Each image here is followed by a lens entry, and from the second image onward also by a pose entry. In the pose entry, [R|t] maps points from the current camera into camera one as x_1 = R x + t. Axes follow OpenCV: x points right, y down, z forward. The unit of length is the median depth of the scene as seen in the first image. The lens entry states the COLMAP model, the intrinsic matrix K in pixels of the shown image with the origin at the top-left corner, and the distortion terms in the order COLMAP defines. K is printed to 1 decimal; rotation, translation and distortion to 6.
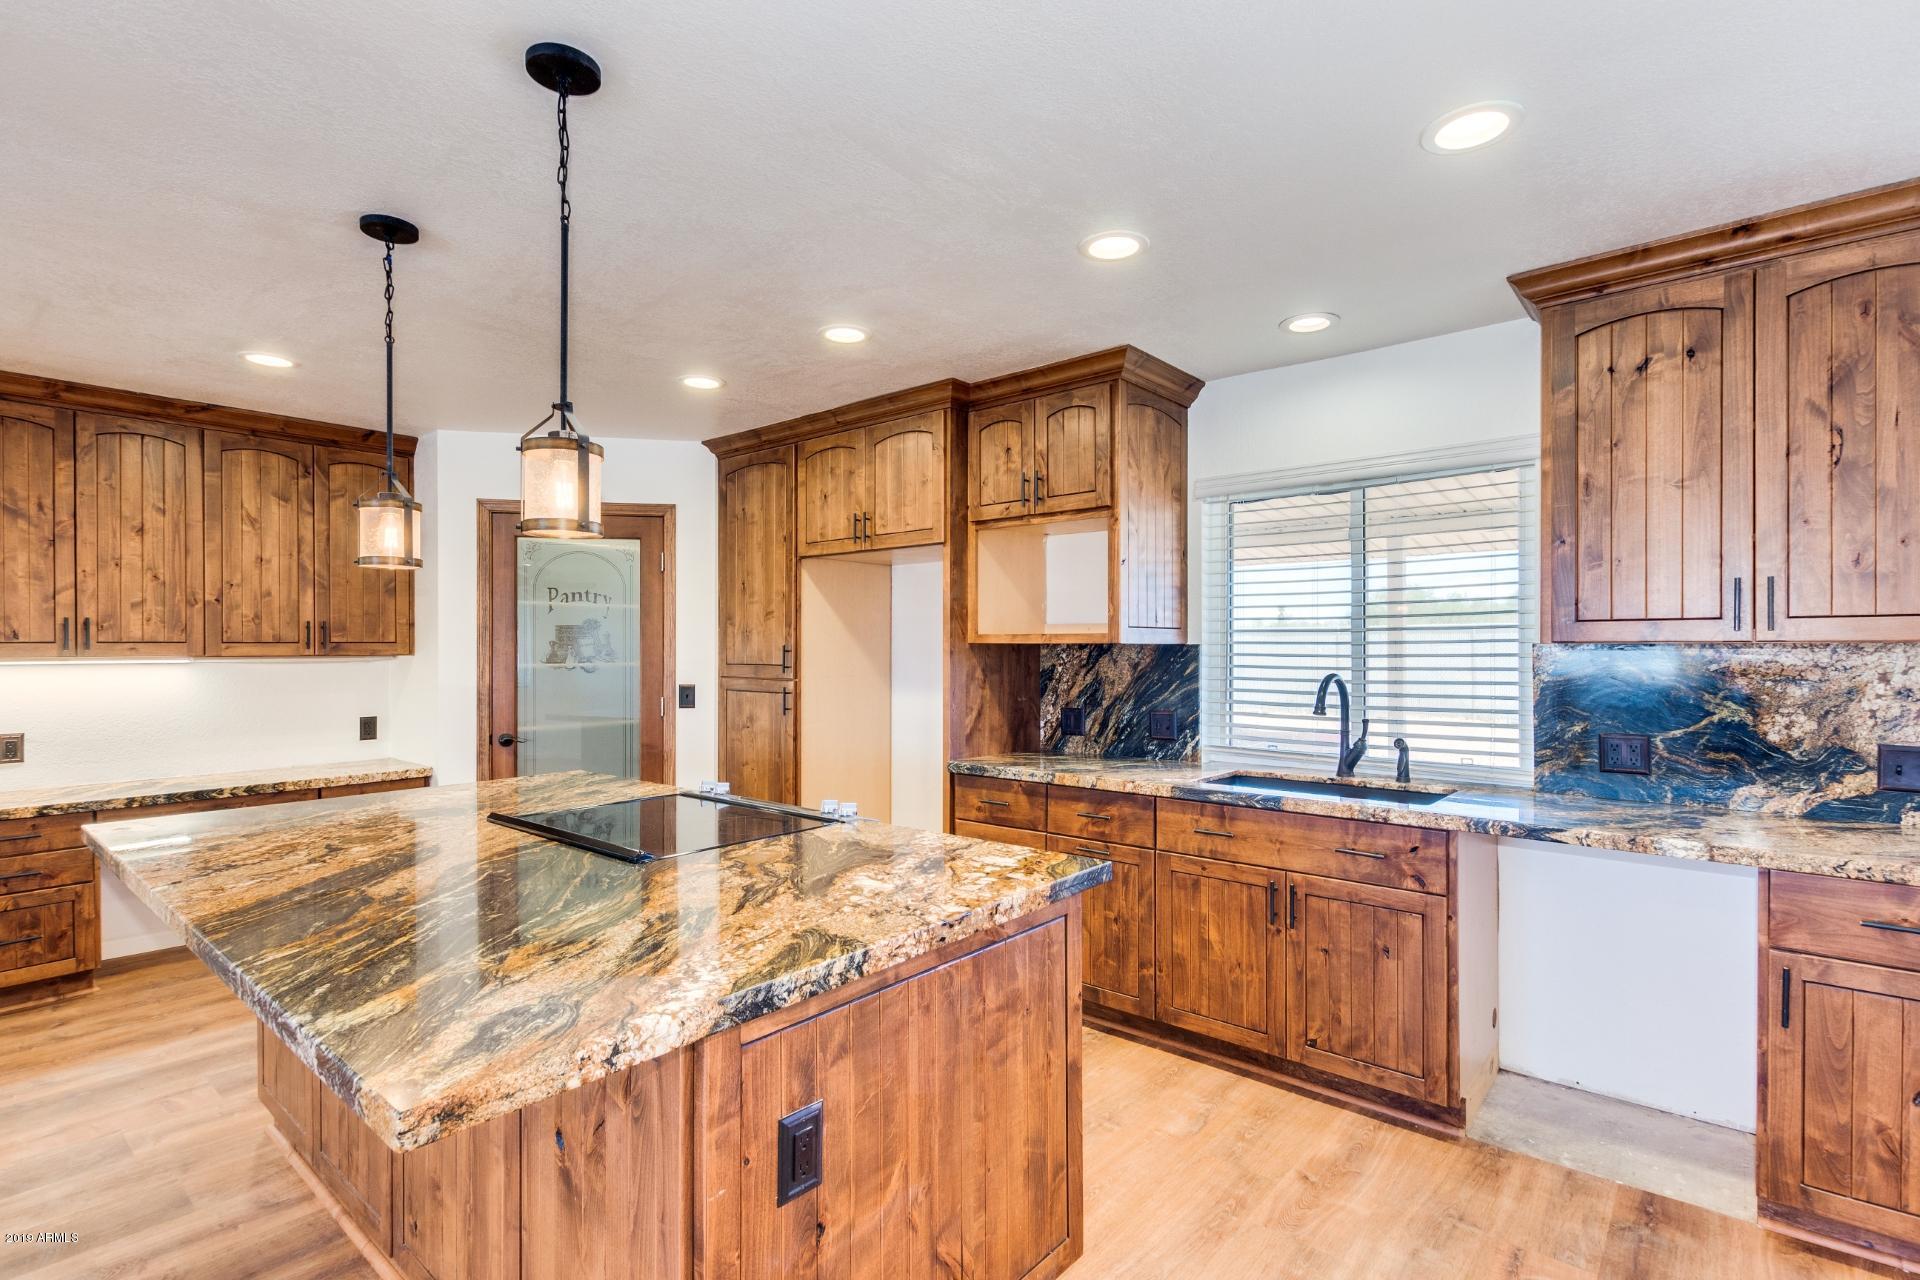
lens RADIAL K [[900.8, 0, 958.0], [0, 900.8, 643.8], [0, 0, 1]] dist [0.008802, -0.002645]
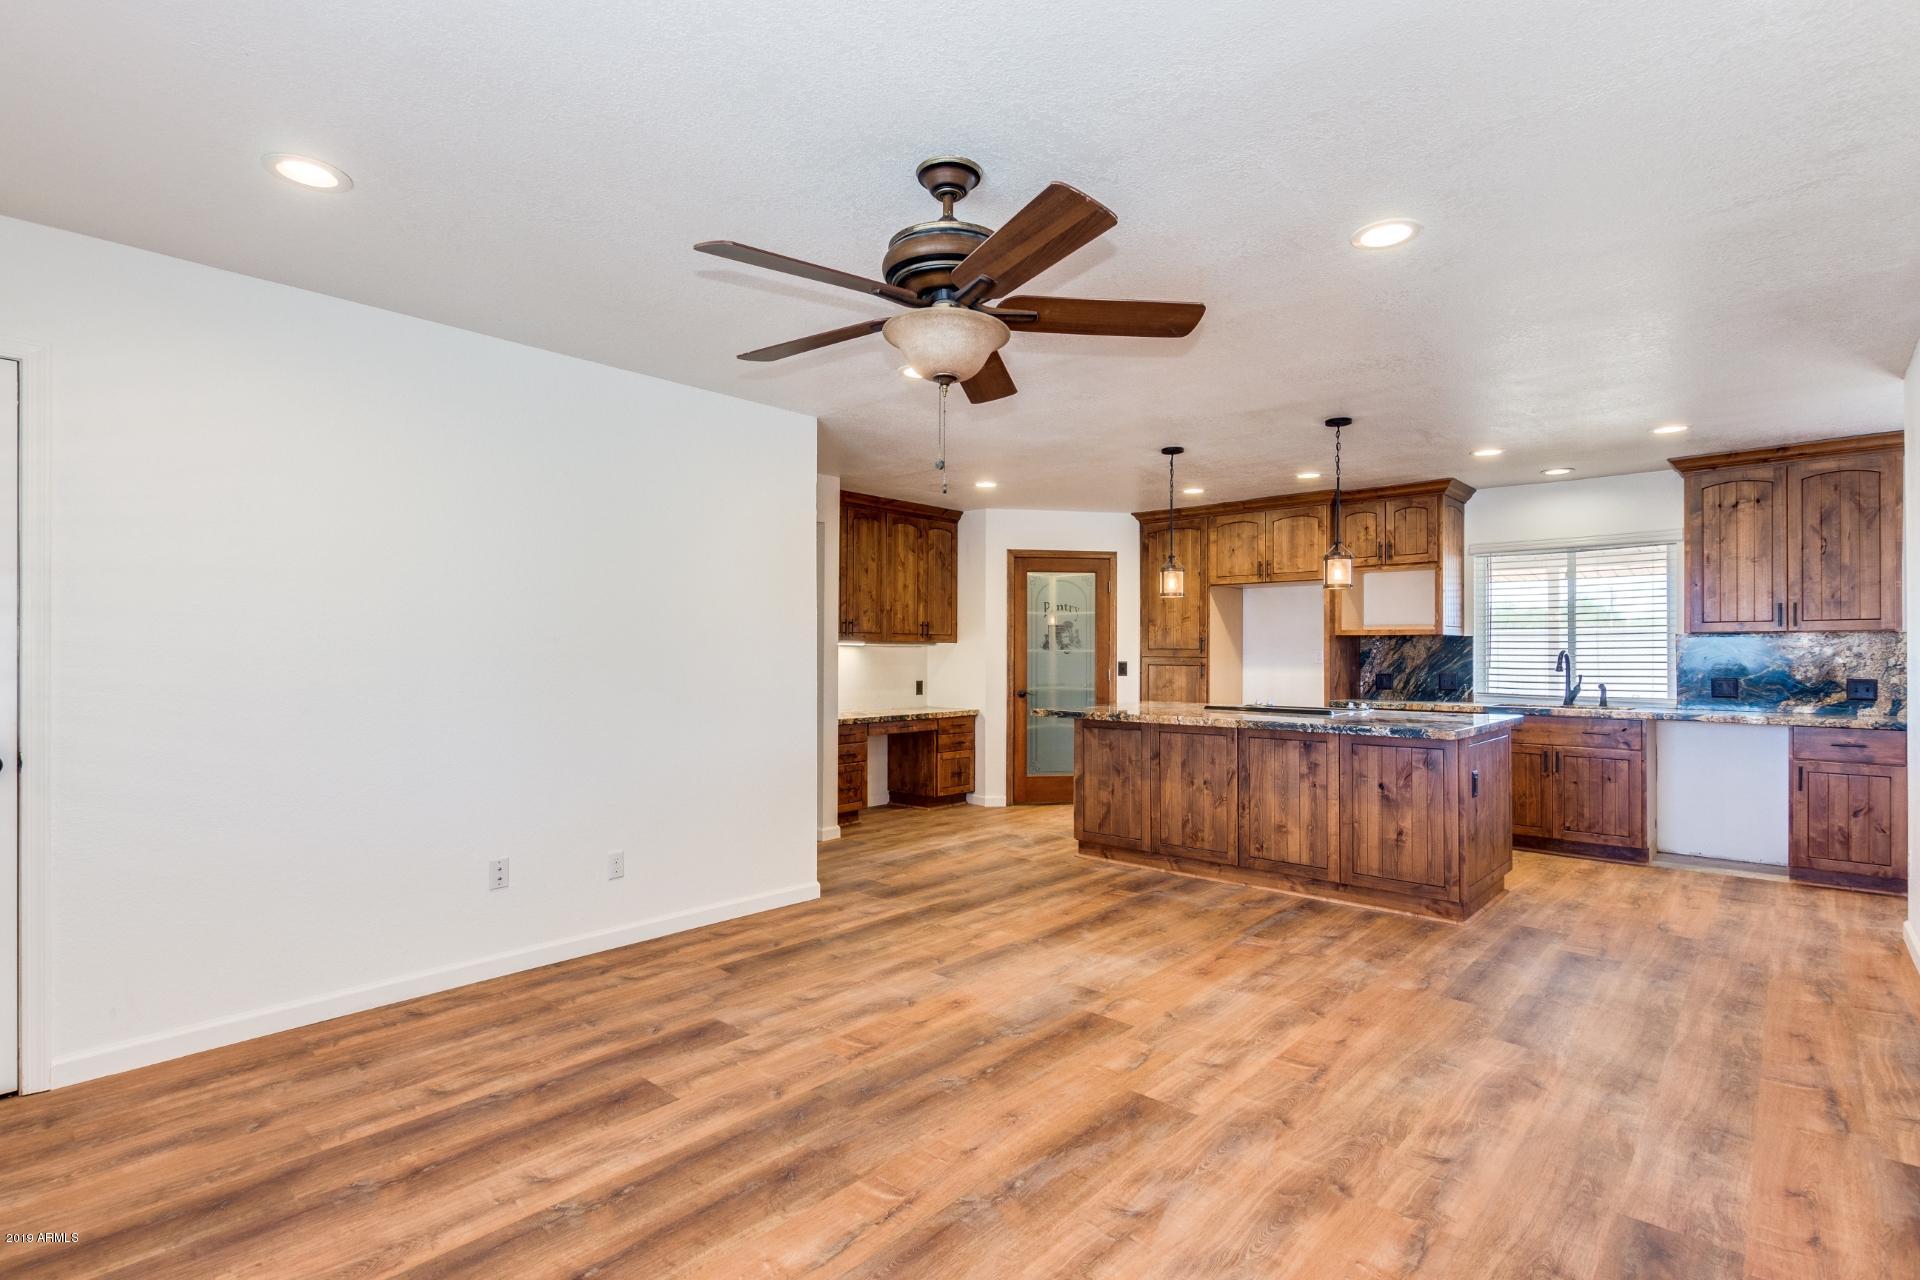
lens RADIAL K [[900.8, 0, 961.4], [0, 900.8, 641.2], [0, 0, 1]] dist [0.008802, -0.002645]
pose [[0.999348, 0.004112, -0.035871, -0.842885], [-0.004483, 0.999937, -0.010274, 0.041647], [0.035826, 0.010428, 0.999304, -1.020654]]
